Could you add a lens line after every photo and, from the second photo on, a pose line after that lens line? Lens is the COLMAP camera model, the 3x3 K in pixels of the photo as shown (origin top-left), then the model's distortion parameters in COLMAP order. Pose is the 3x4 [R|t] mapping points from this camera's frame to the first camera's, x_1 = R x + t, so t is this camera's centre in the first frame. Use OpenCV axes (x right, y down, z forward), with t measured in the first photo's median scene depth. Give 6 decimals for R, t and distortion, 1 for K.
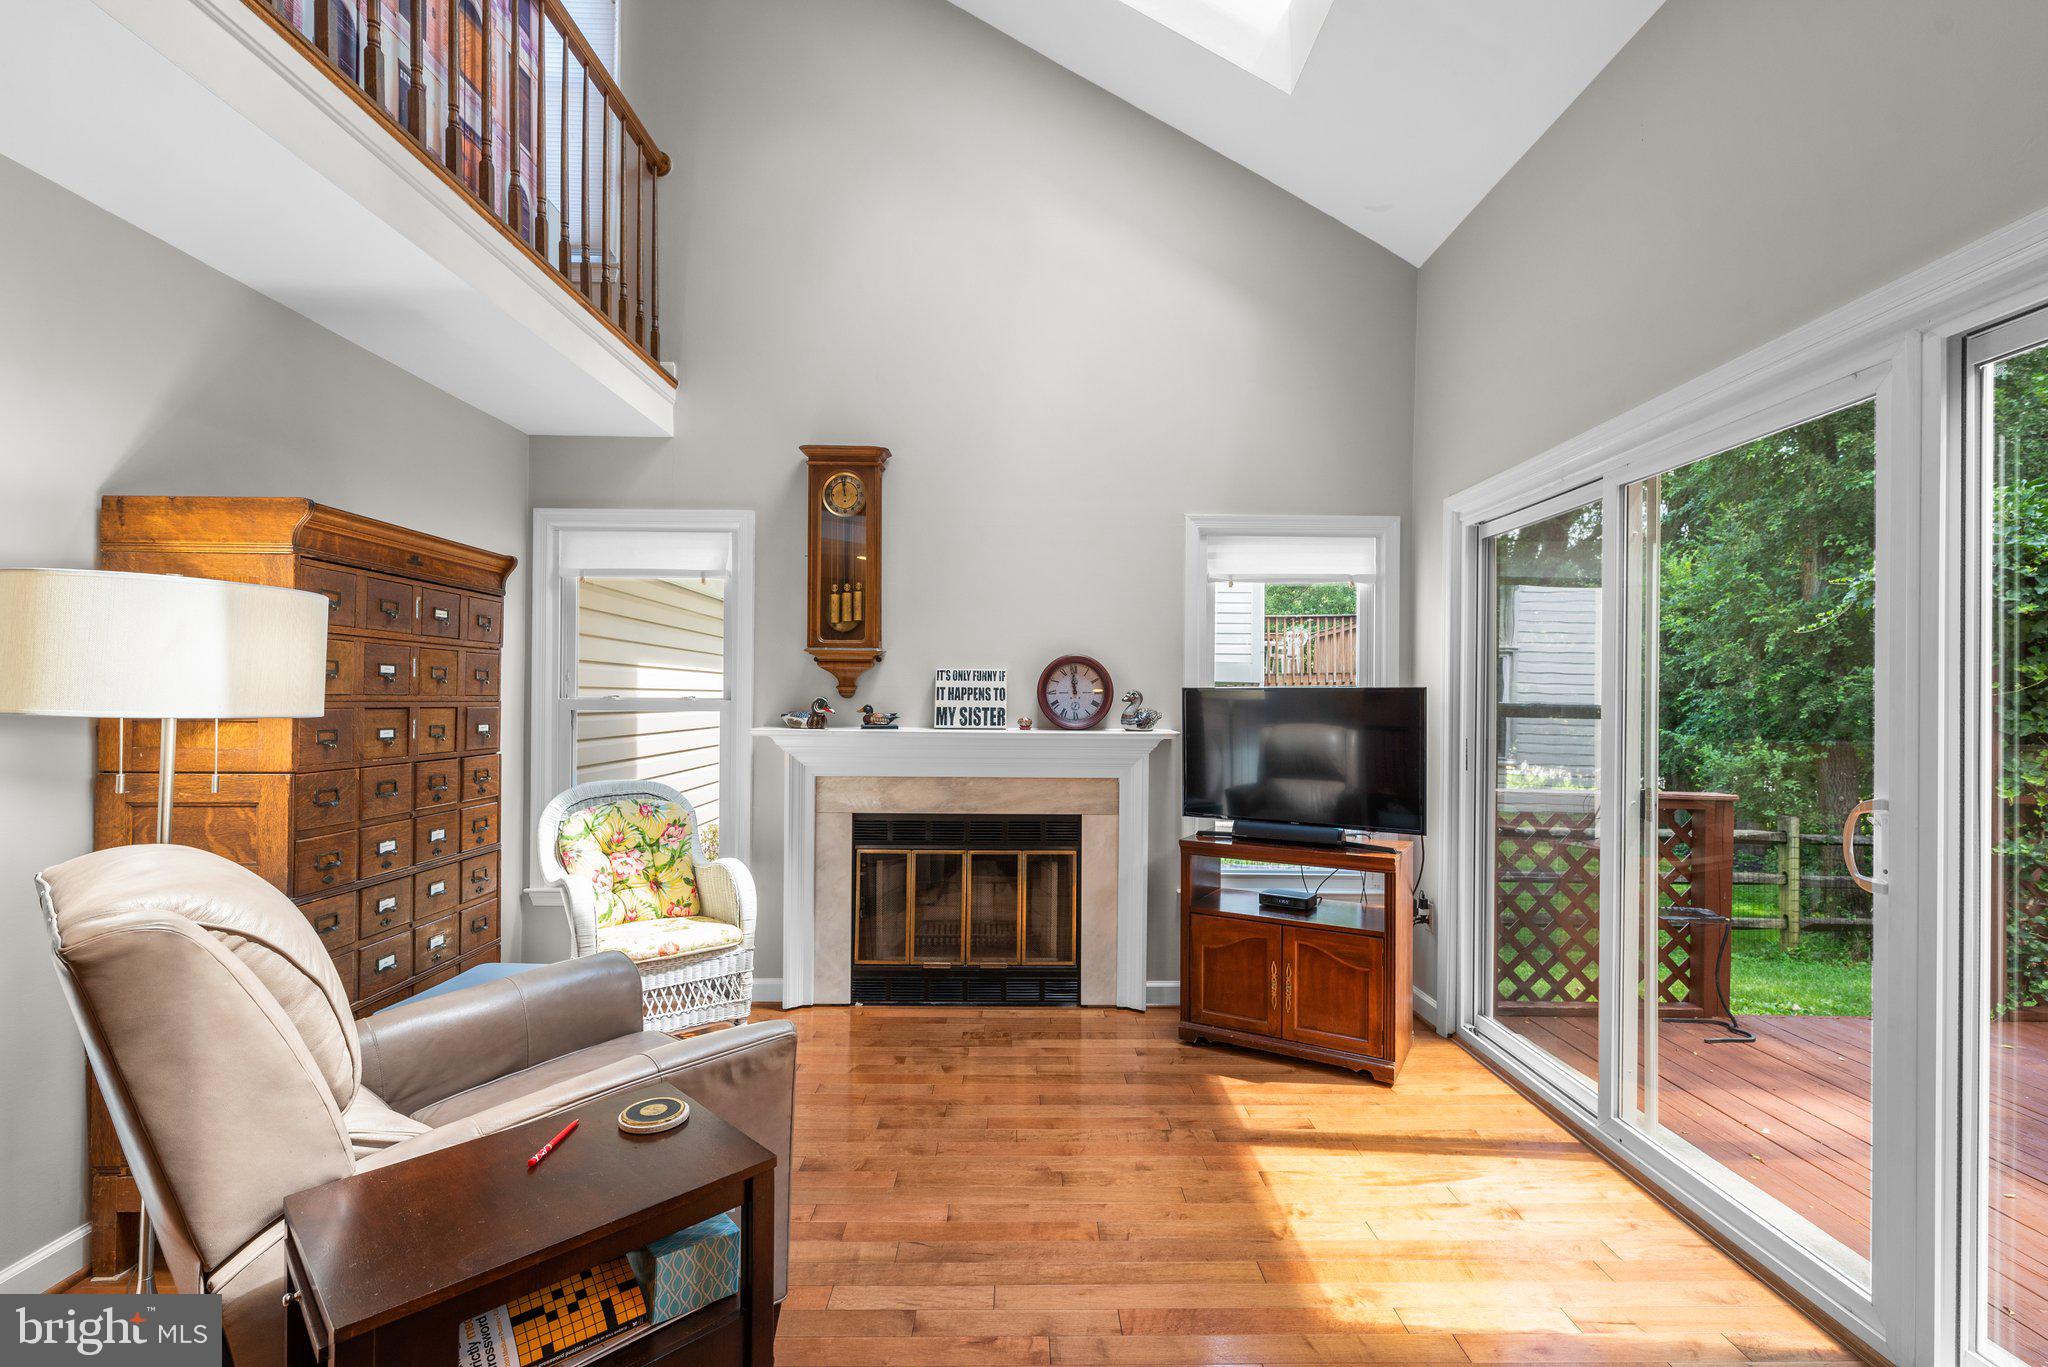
lens RADIAL K [[923.1, 0, 1038.7], [0, 923.1, 693.2], [0, 0, 1]] dist [0.001616, -0.000060]
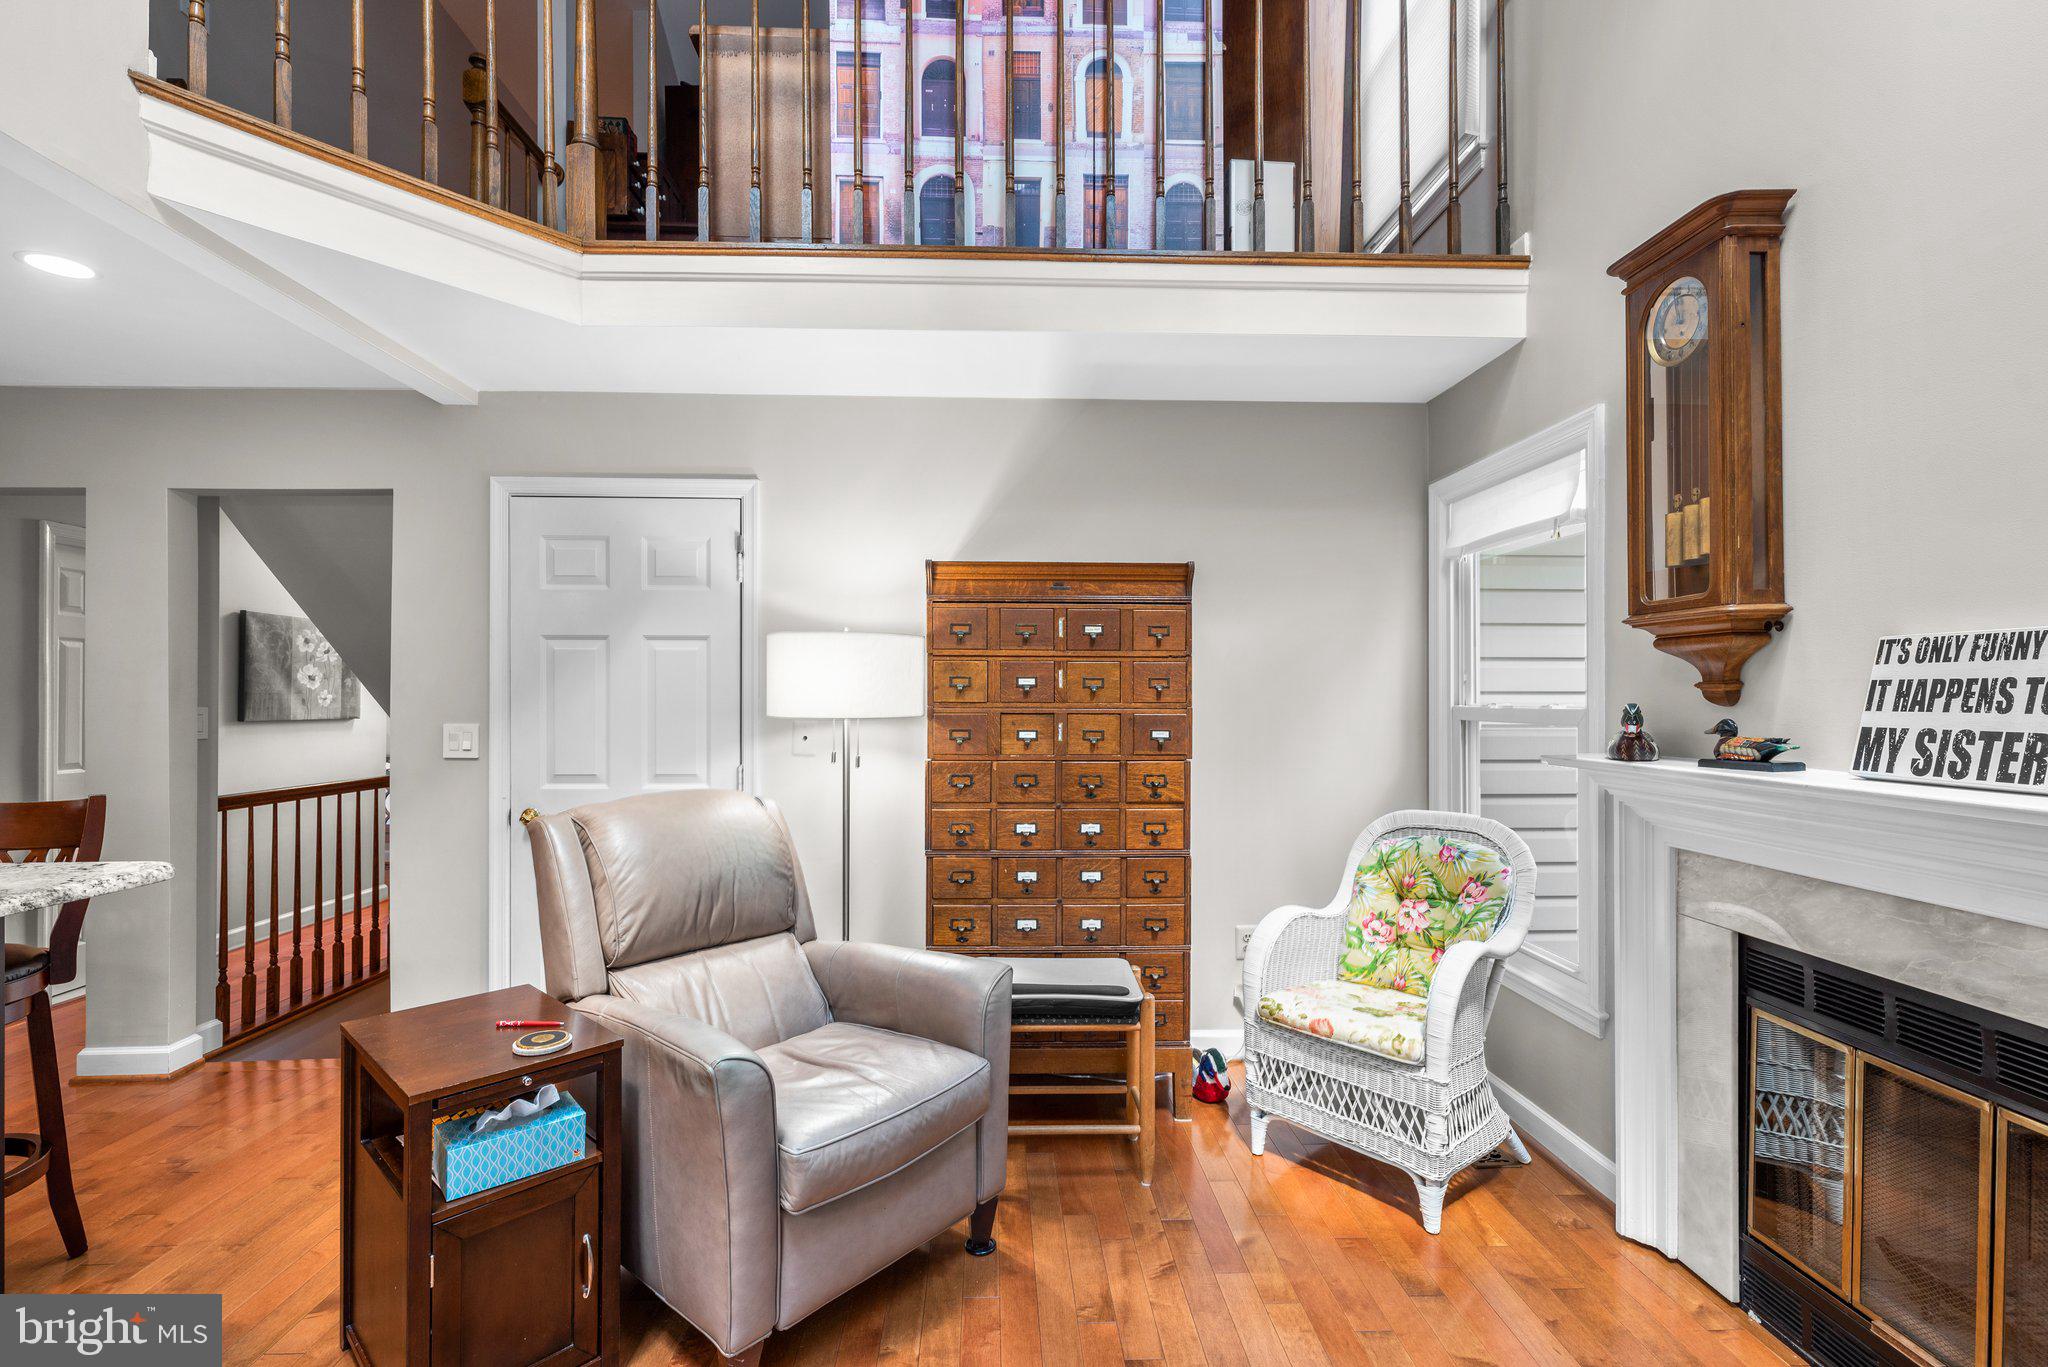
lens RADIAL K [[923.1, 0, 1029.9], [0, 923.1, 693.8], [0, 0, 1]] dist [0.001616, -0.000060]
pose [[0.011779, -0.011846, -0.999860, 0.310858], [0.005119, 0.999917, -0.011786, 0.002576], [0.999918, -0.004979, 0.011838, 0.611746]]
